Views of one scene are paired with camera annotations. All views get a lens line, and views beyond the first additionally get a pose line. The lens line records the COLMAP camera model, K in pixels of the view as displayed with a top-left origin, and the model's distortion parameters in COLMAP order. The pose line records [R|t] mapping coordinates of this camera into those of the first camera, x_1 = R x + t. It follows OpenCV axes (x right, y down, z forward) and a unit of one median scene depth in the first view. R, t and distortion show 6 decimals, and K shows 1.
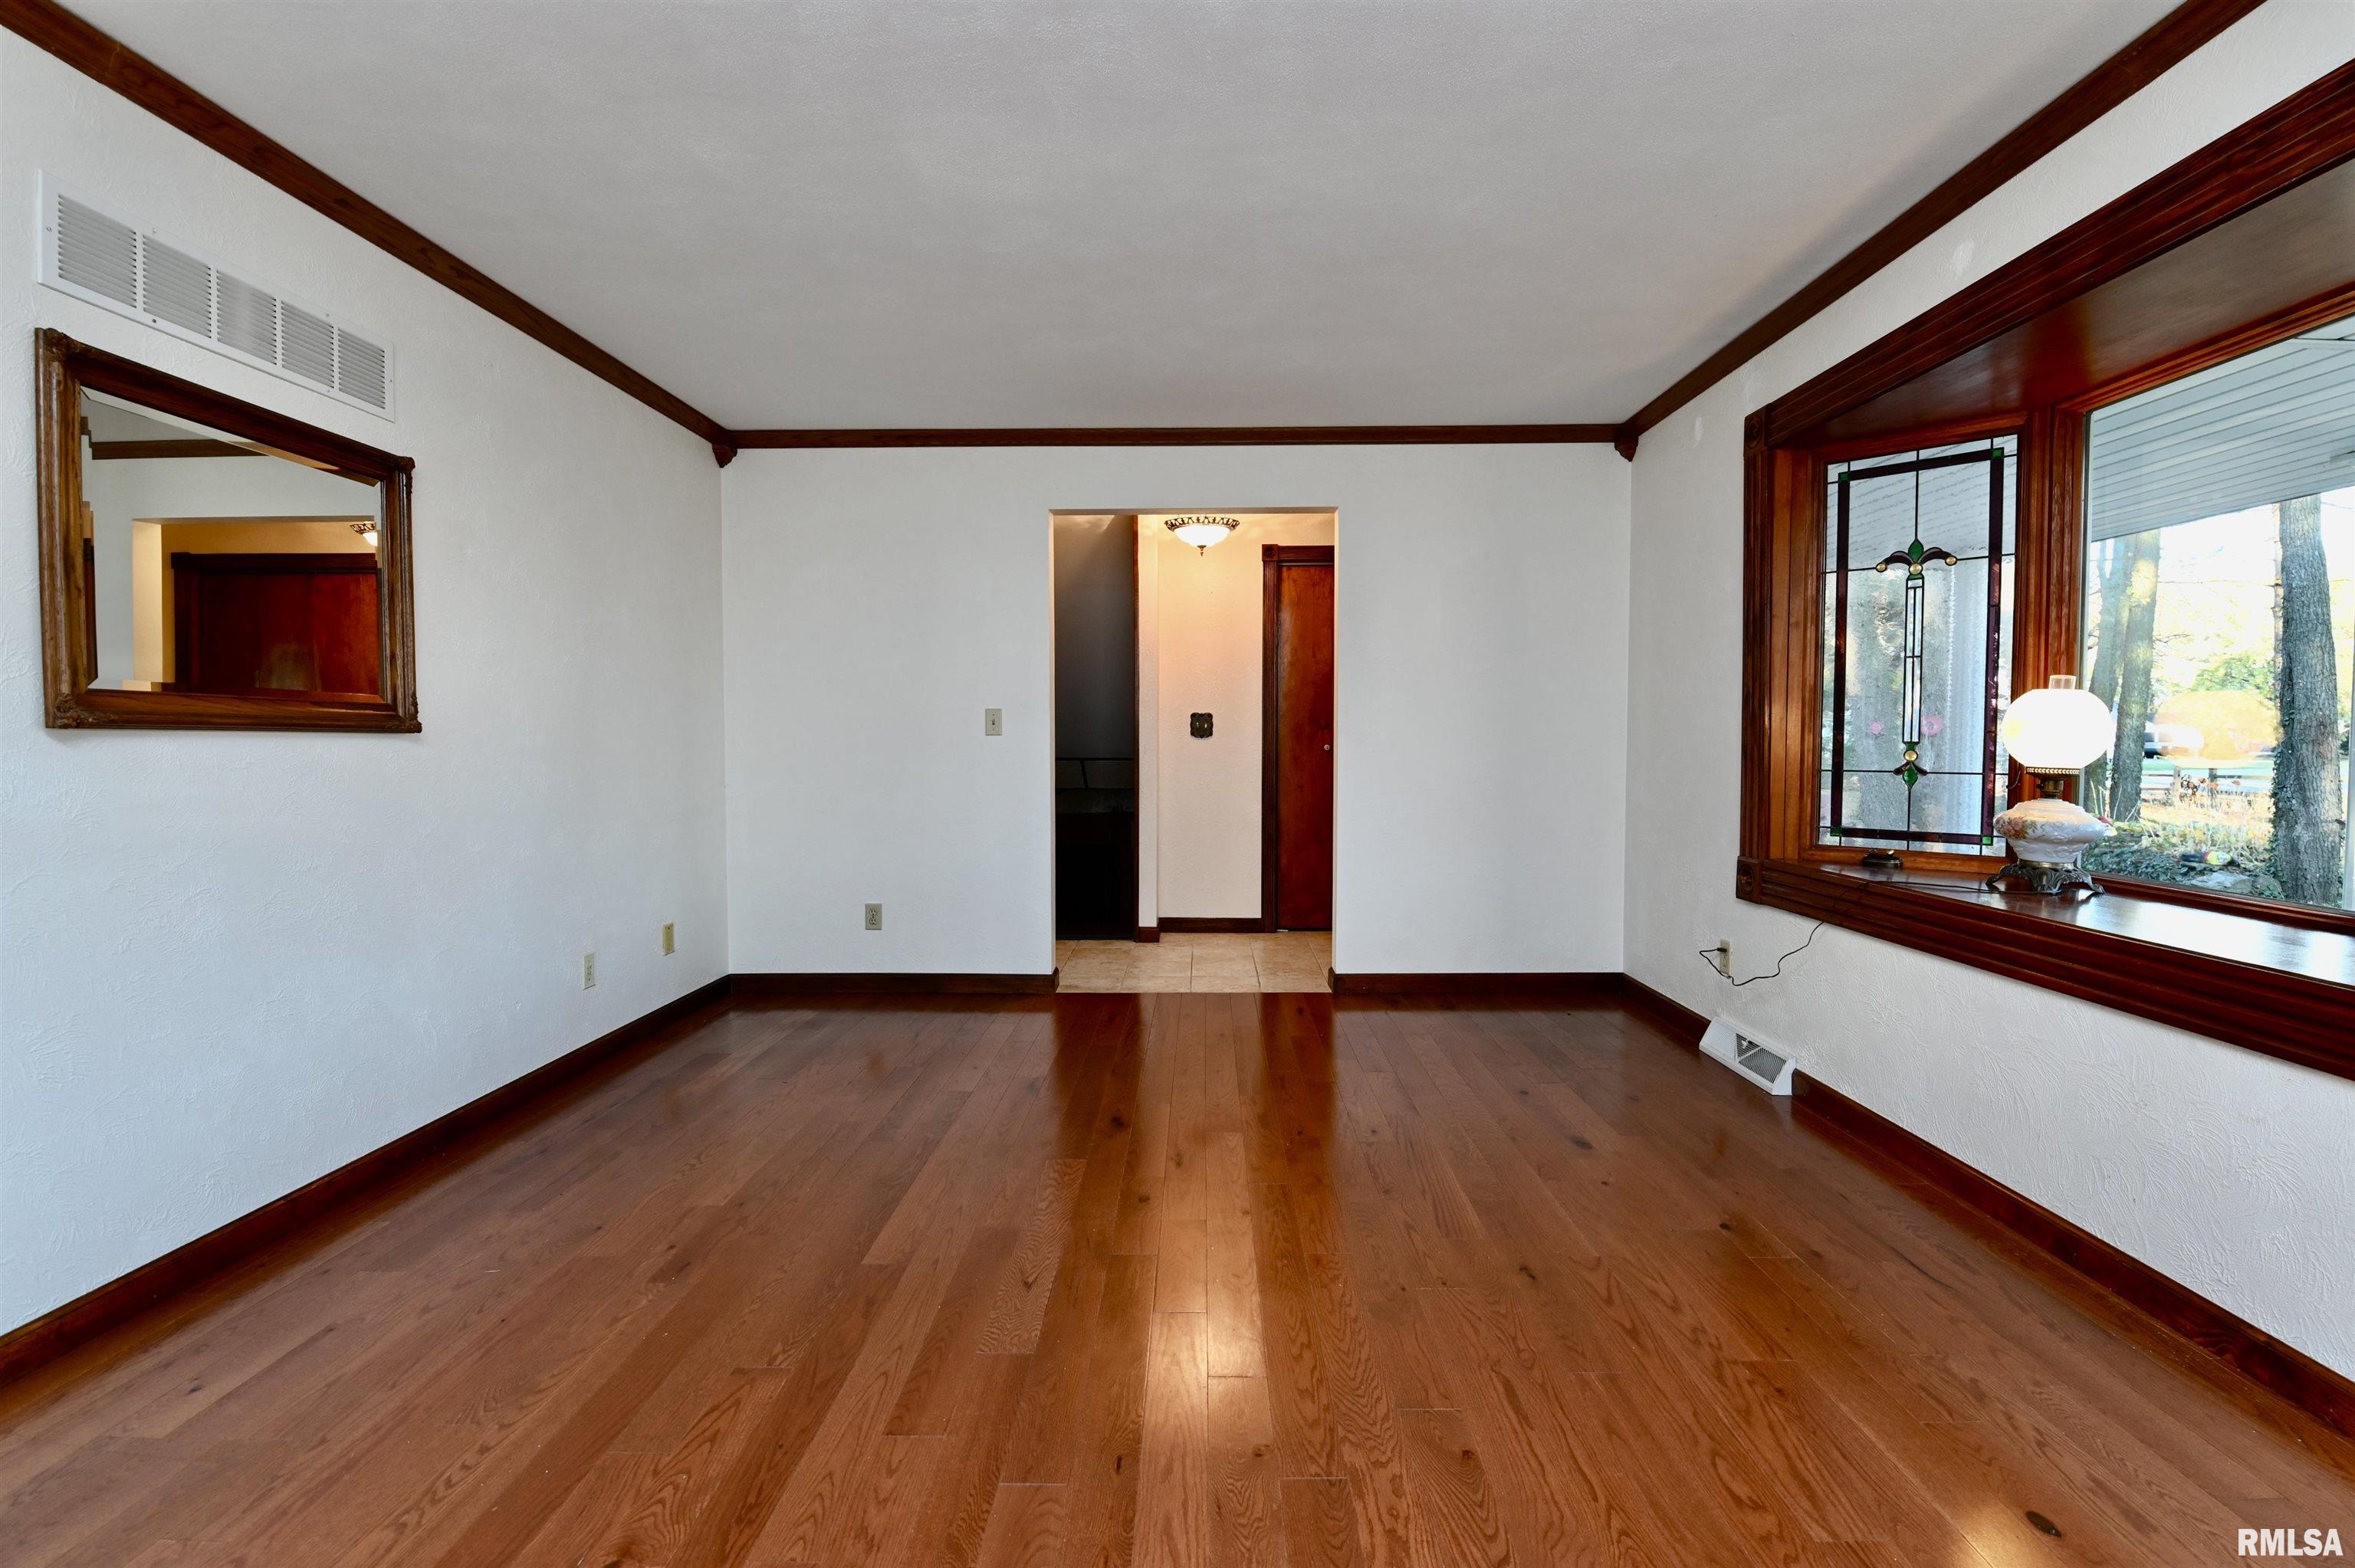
lens RADIAL K [[1023.2, 0, 1177.5], [0, 1023.2, 784.0], [0, 0, 1]] dist [-0.001570, -0.011078]
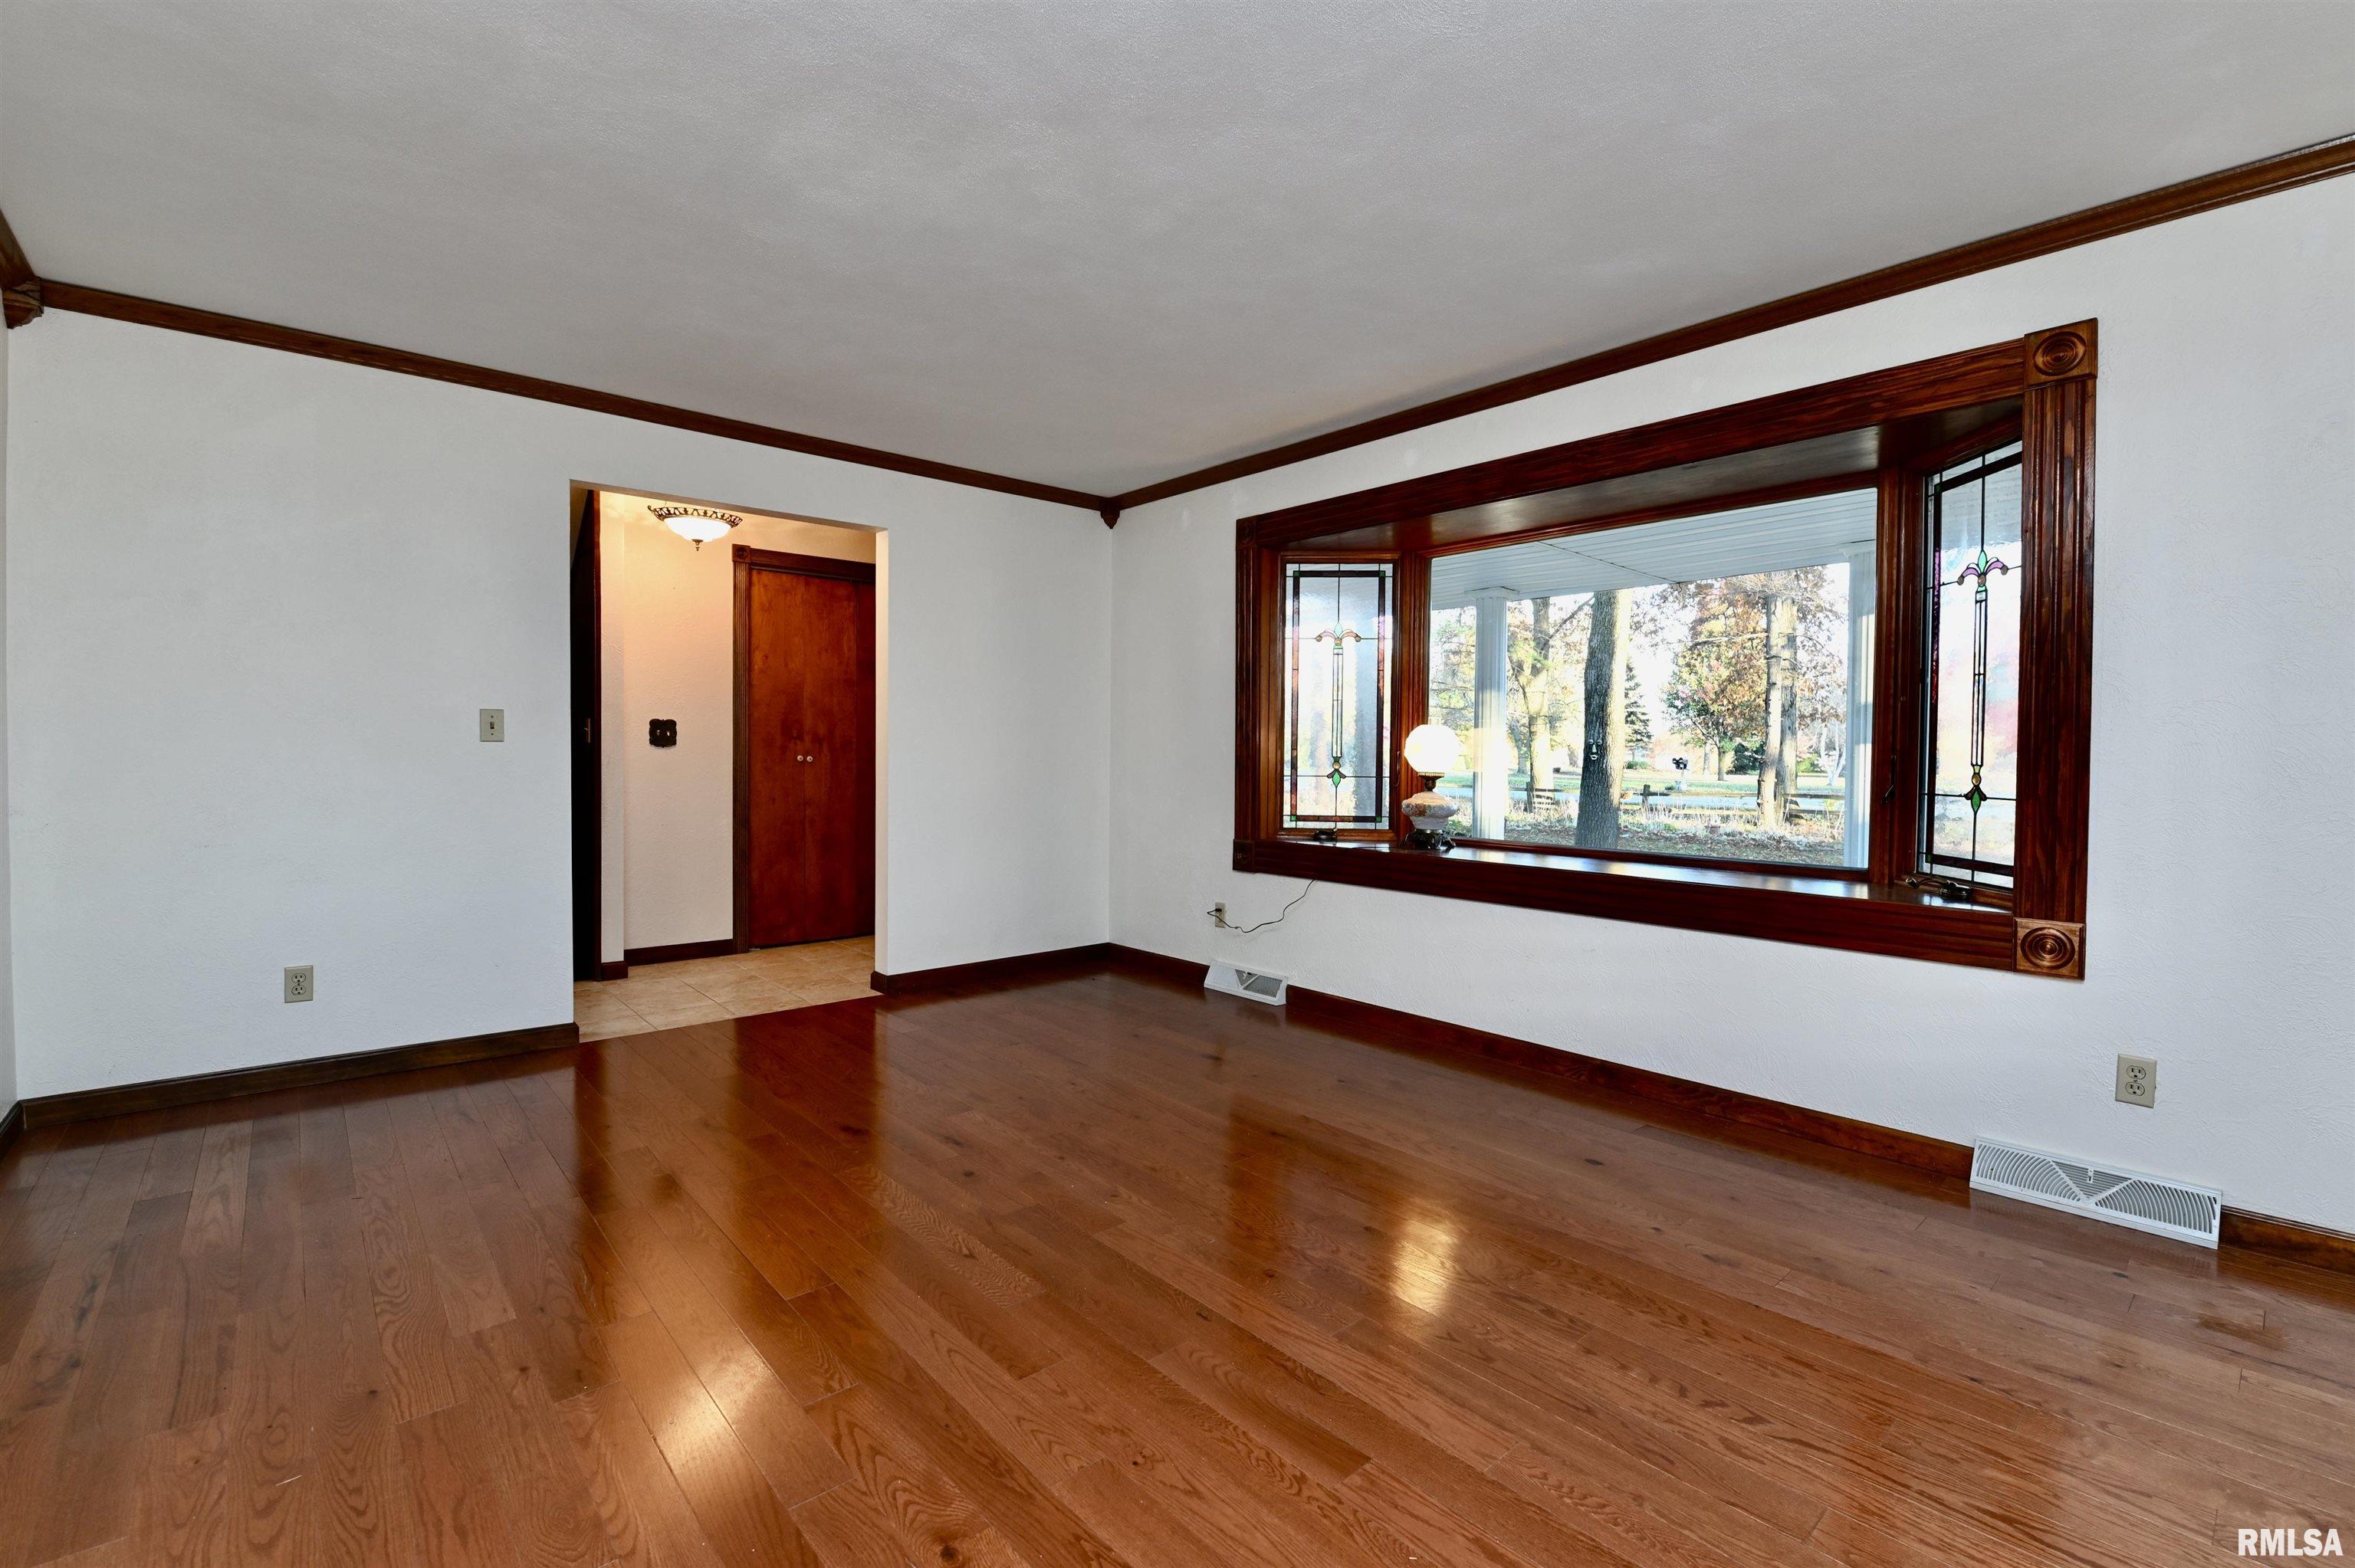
lens RADIAL K [[1036.7, 0, 1185.1], [0, 1036.7, 785.3], [0, 0, 1]] dist [0.003244, -0.011702]
pose [[0.737155, -0.012997, 0.675599, -0.457484], [0.019882, 0.999799, -0.002459, 0.000628], [-0.675431, 0.015245, 0.737265, 0.021084]]
